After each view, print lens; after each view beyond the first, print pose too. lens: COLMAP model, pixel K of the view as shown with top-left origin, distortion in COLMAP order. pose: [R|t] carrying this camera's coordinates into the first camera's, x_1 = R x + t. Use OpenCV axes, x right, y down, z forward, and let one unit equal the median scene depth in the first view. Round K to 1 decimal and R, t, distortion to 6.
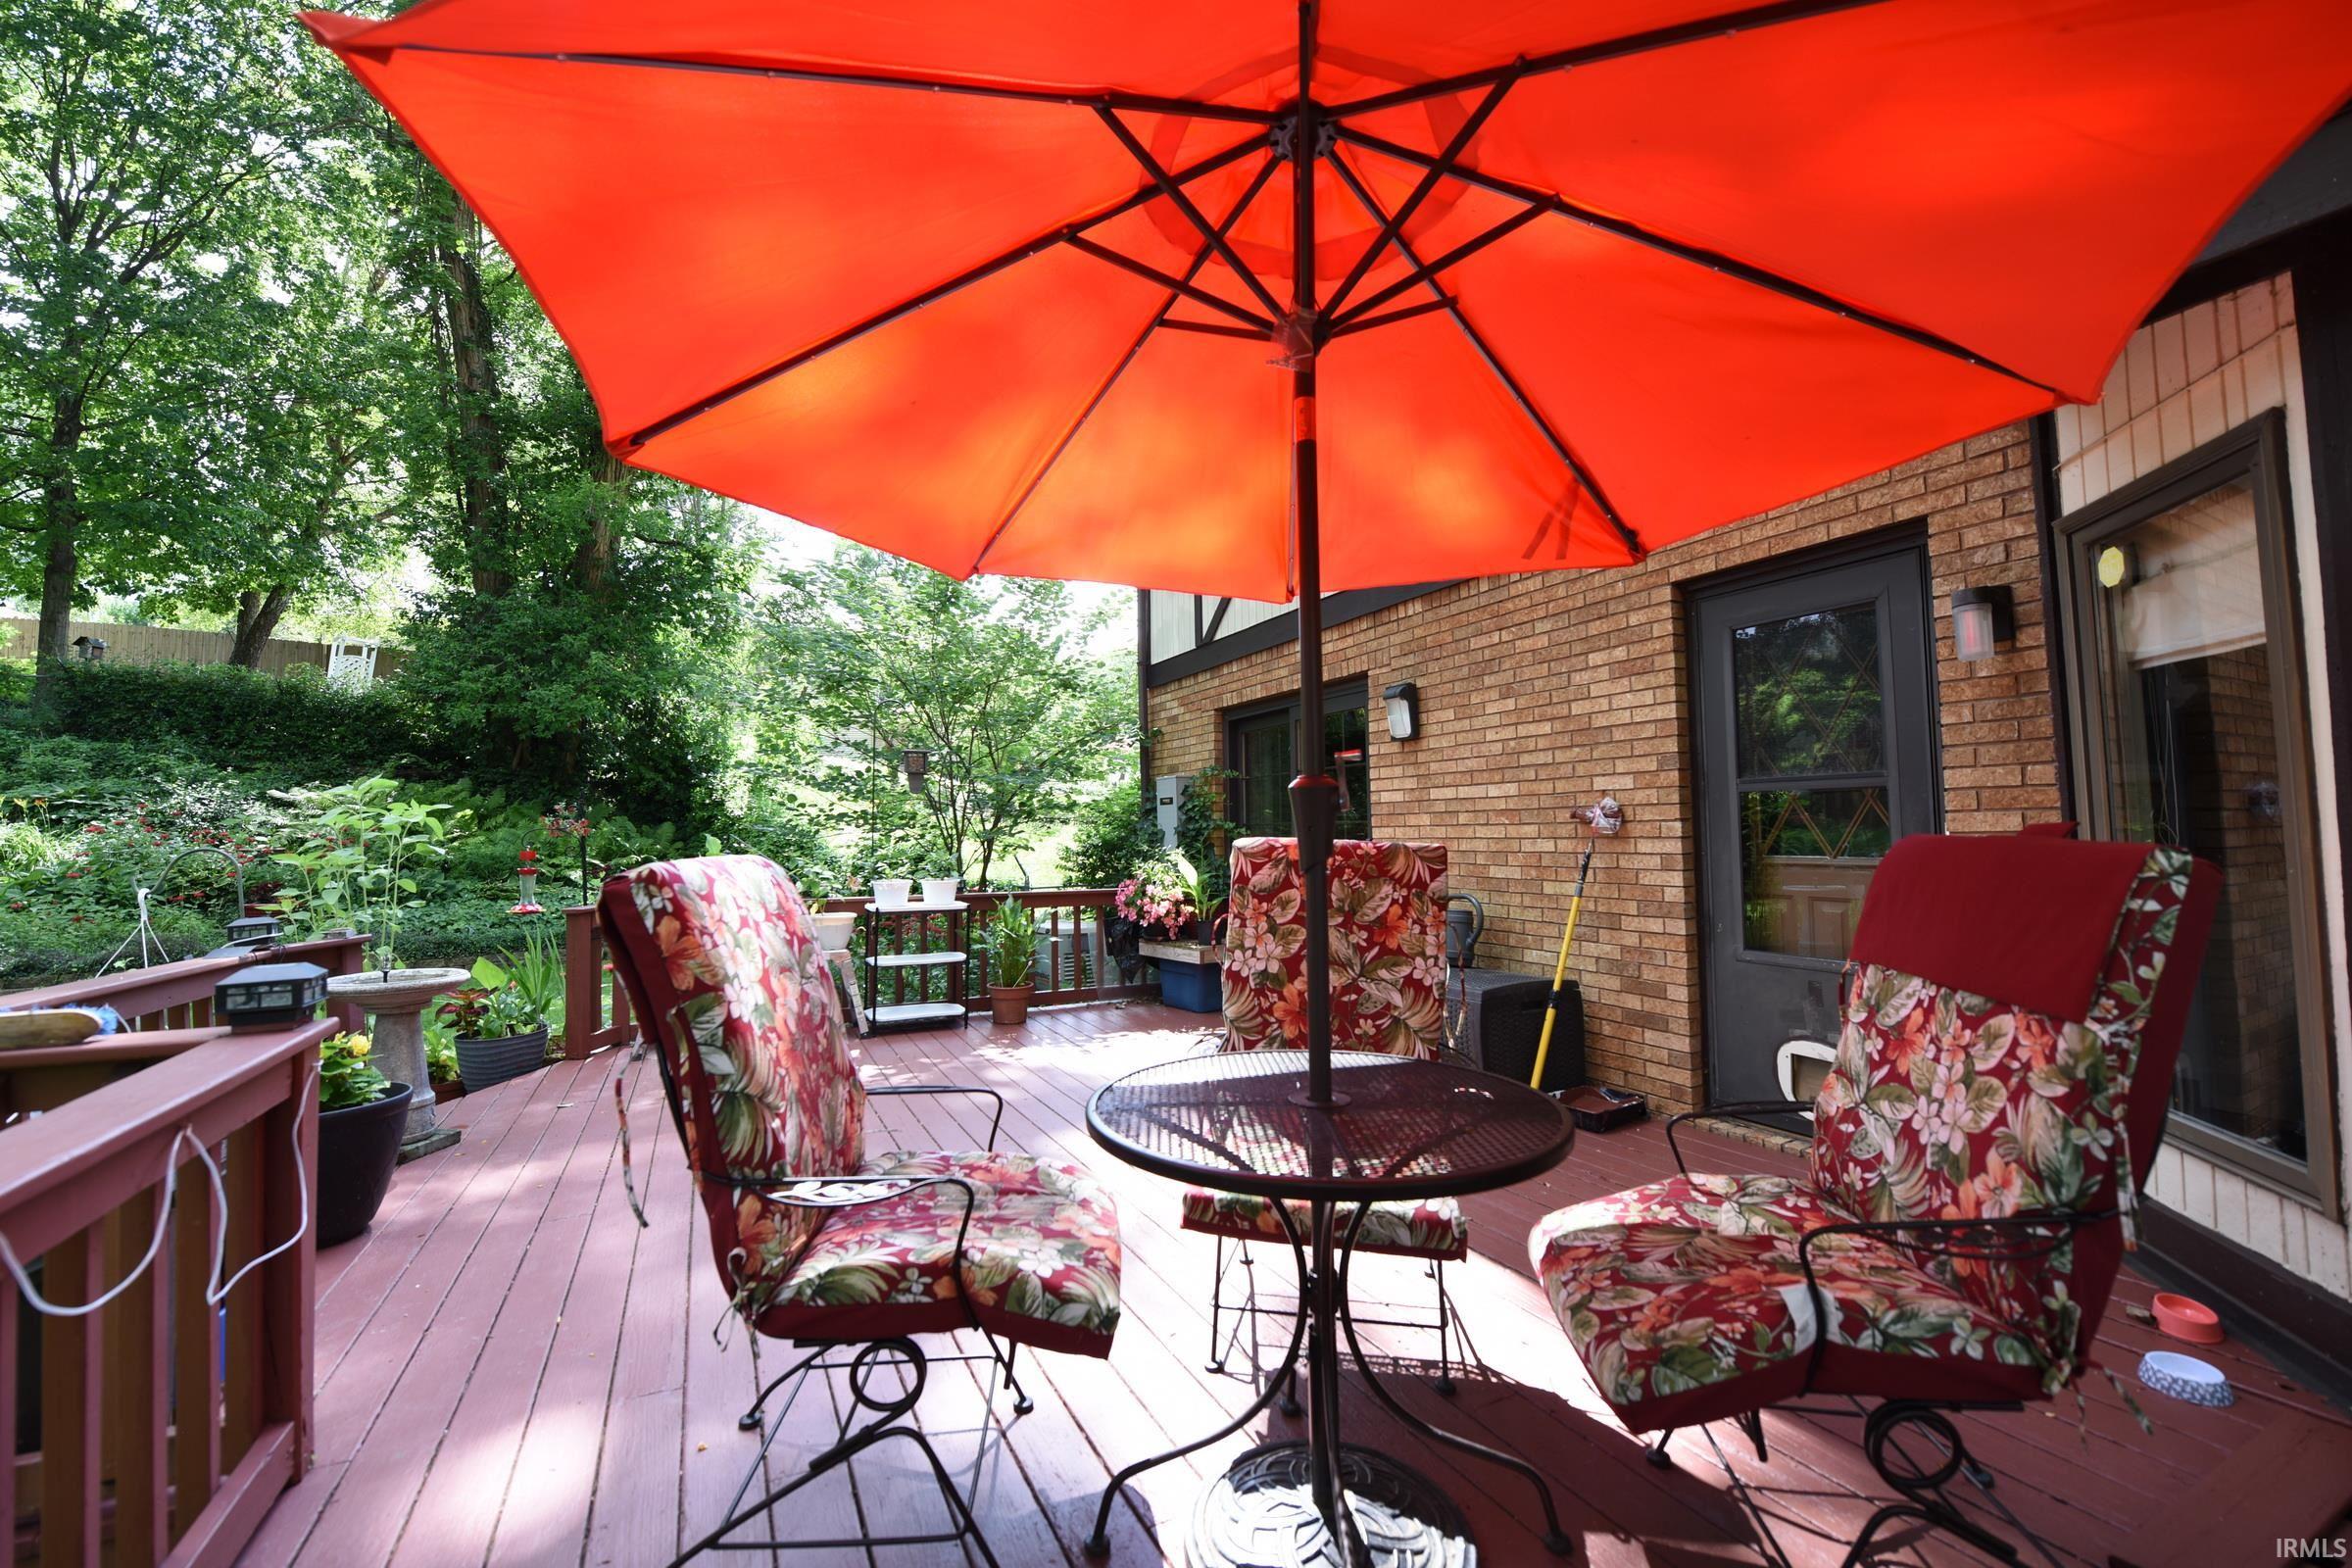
lens RADIAL K [[927.0, 0, 1179.4], [0, 927.0, 790.8], [0, 0, 1]] dist [-0.017792, -0.000130]
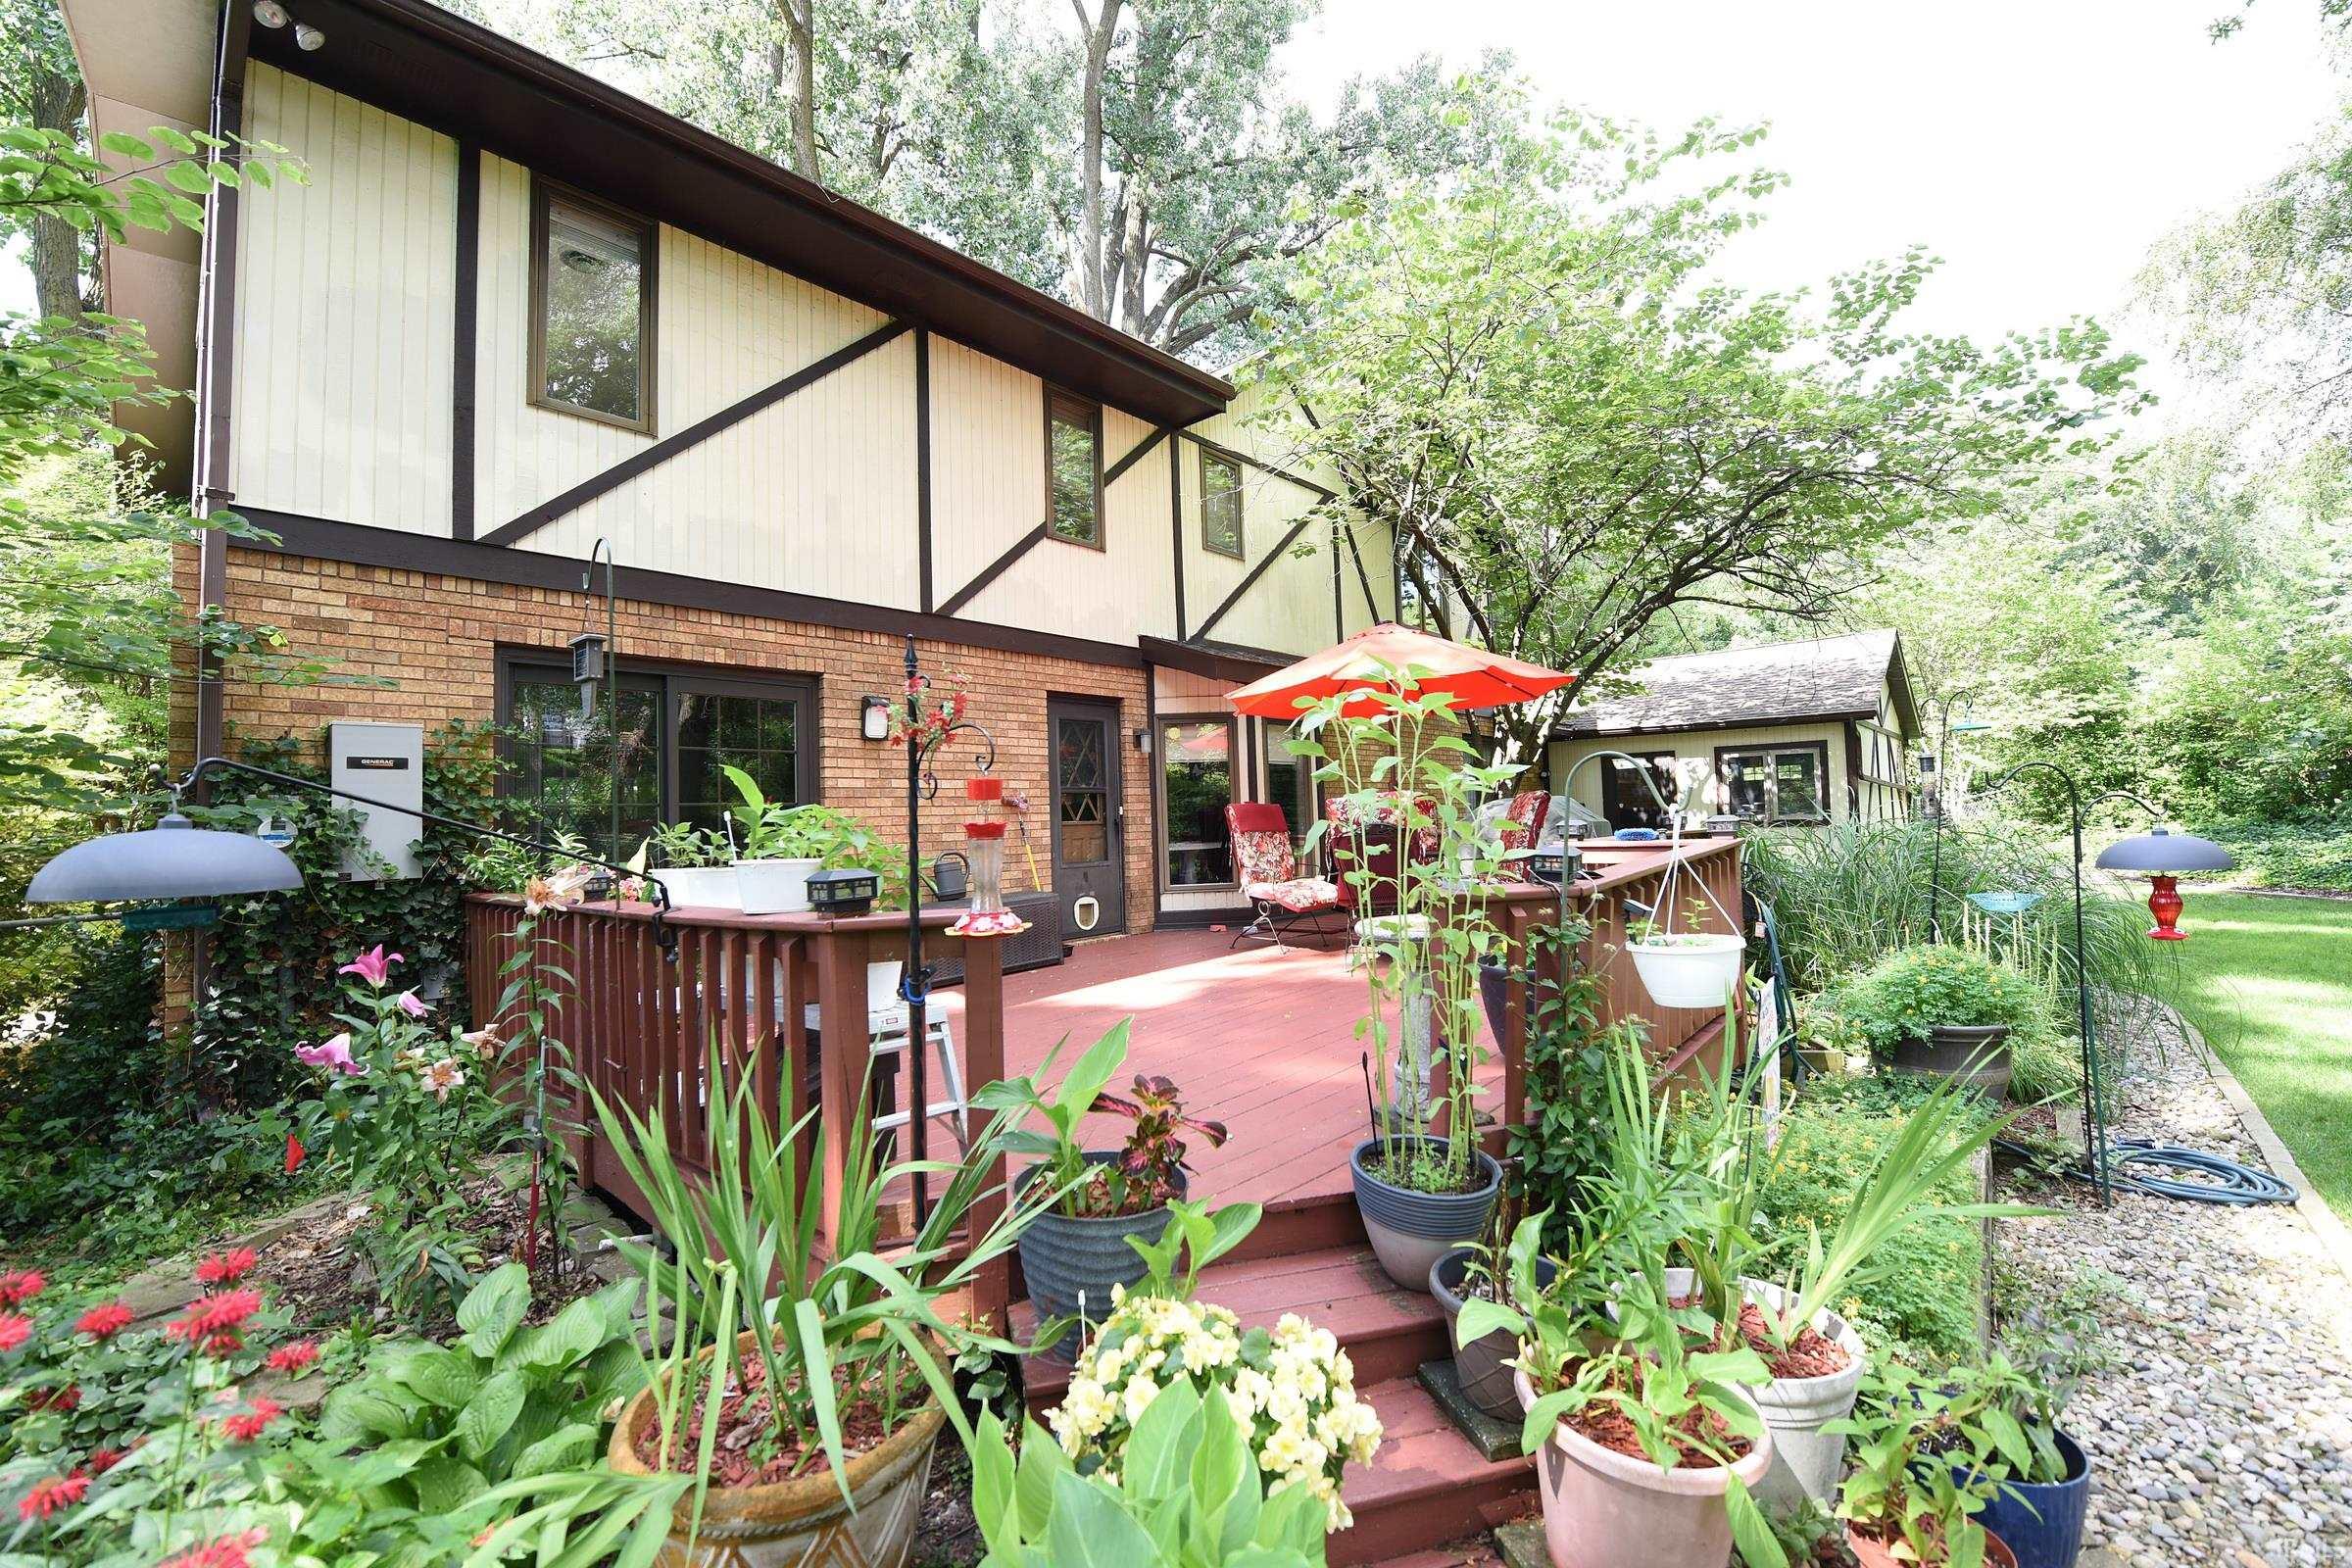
lens RADIAL K [[936.7, 0, 1176.0], [0, 936.7, 784.0], [0, 0, 1]] dist [-0.014855, -0.004834]
pose [[-0.340901, 0.047863, 0.938880, -1.443855], [-0.018135, 0.998182, -0.057471, 0.094528], [-0.939924, -0.036619, -0.339413, 1.356393]]
